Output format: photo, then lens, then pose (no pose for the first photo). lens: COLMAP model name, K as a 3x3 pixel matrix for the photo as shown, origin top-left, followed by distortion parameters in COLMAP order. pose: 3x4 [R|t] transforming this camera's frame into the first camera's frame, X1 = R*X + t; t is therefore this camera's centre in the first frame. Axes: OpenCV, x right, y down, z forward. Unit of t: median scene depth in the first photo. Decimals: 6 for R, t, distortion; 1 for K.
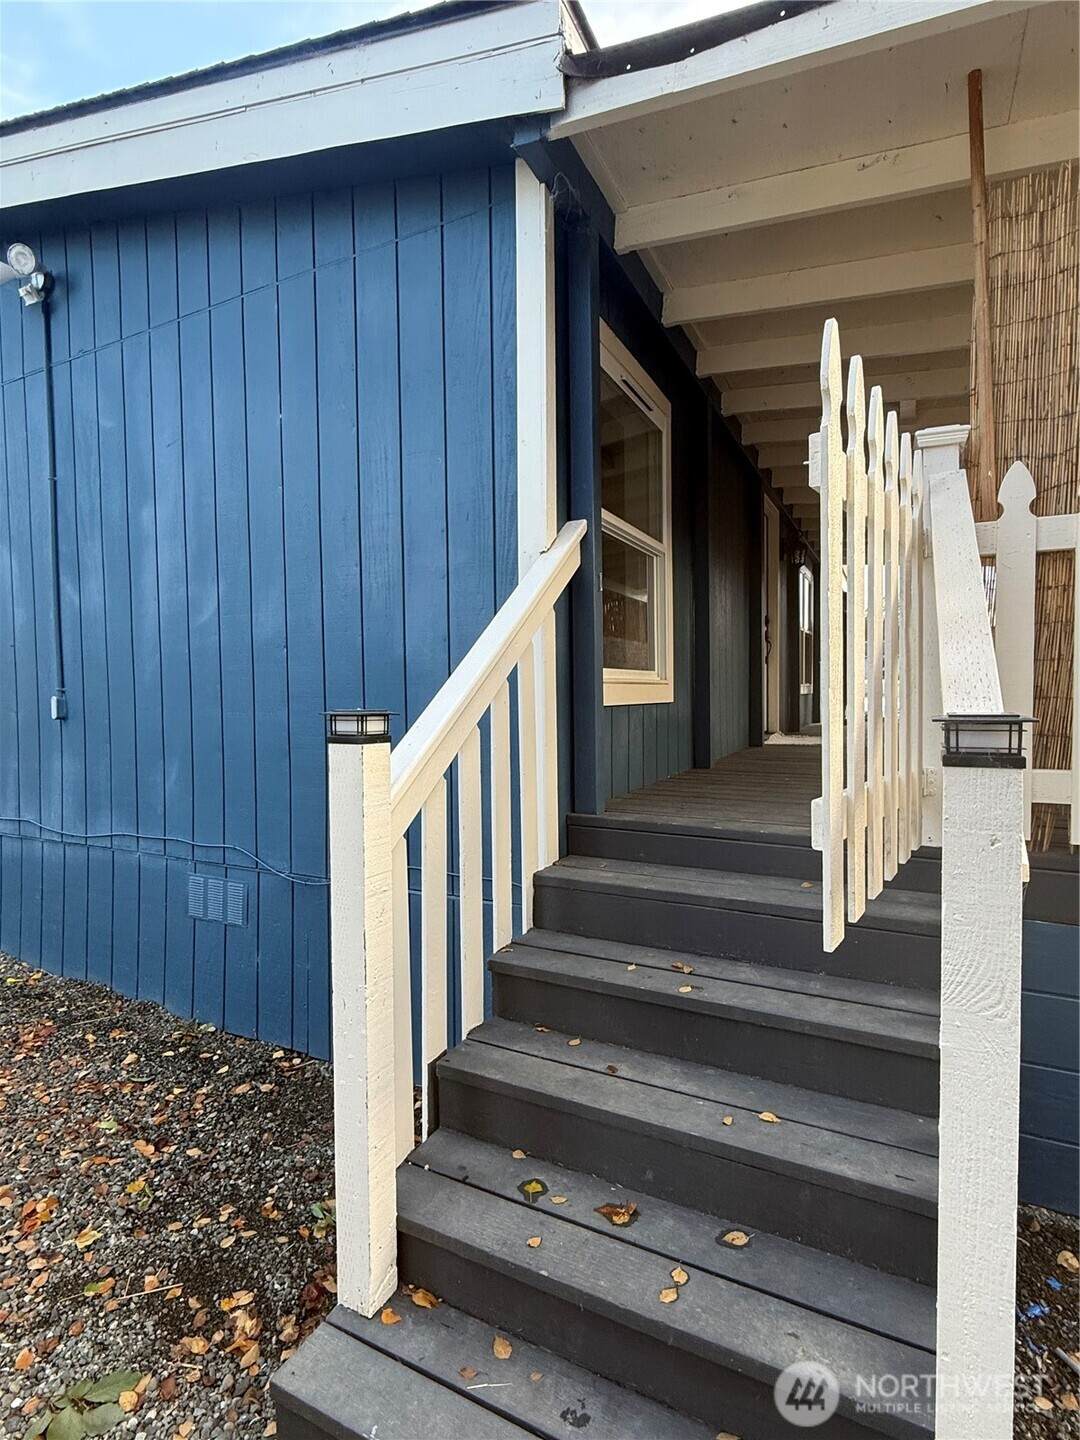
lens RADIAL K [[739.1, 0, 538.9], [0, 739.1, 726.2], [0, 0, 1]] dist [0.000422, 0.000126]
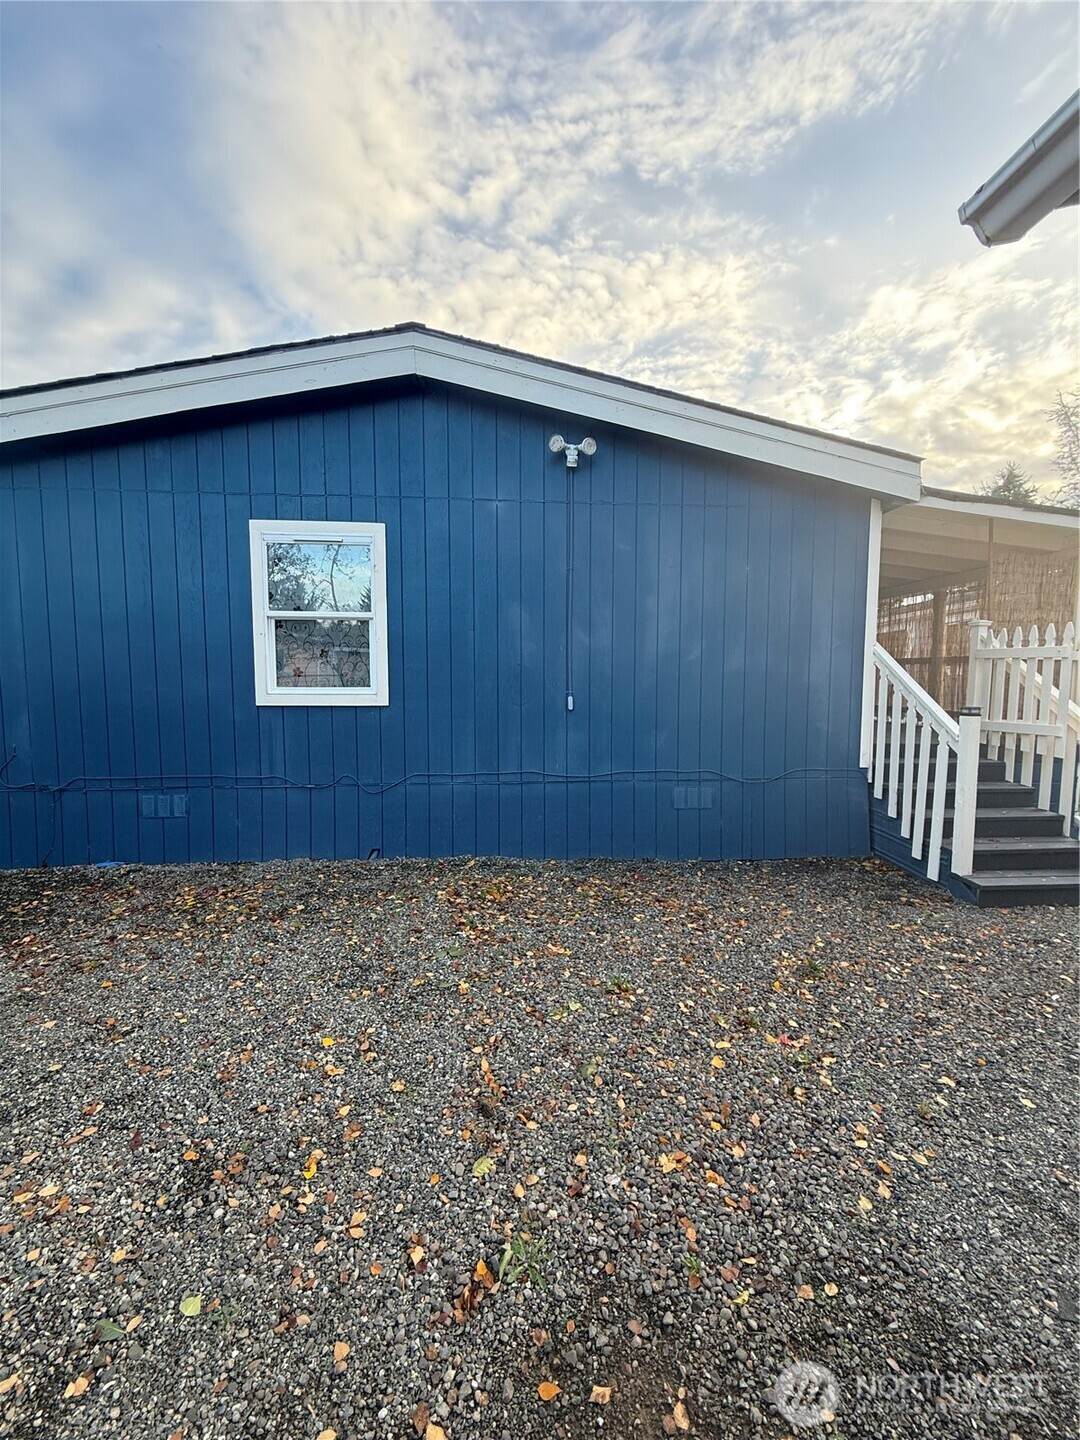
lens RADIAL K [[576.5, 0, 562.8], [0, 576.5, 714.9], [0, 0, 1]] dist [0.009541, -0.001530]
pose [[0.847349, -0.019028, 0.530696, -1.429635], [0.018784, 0.999806, 0.005856, -0.004621], [-0.530704, 0.005007, 0.847542, -0.131963]]
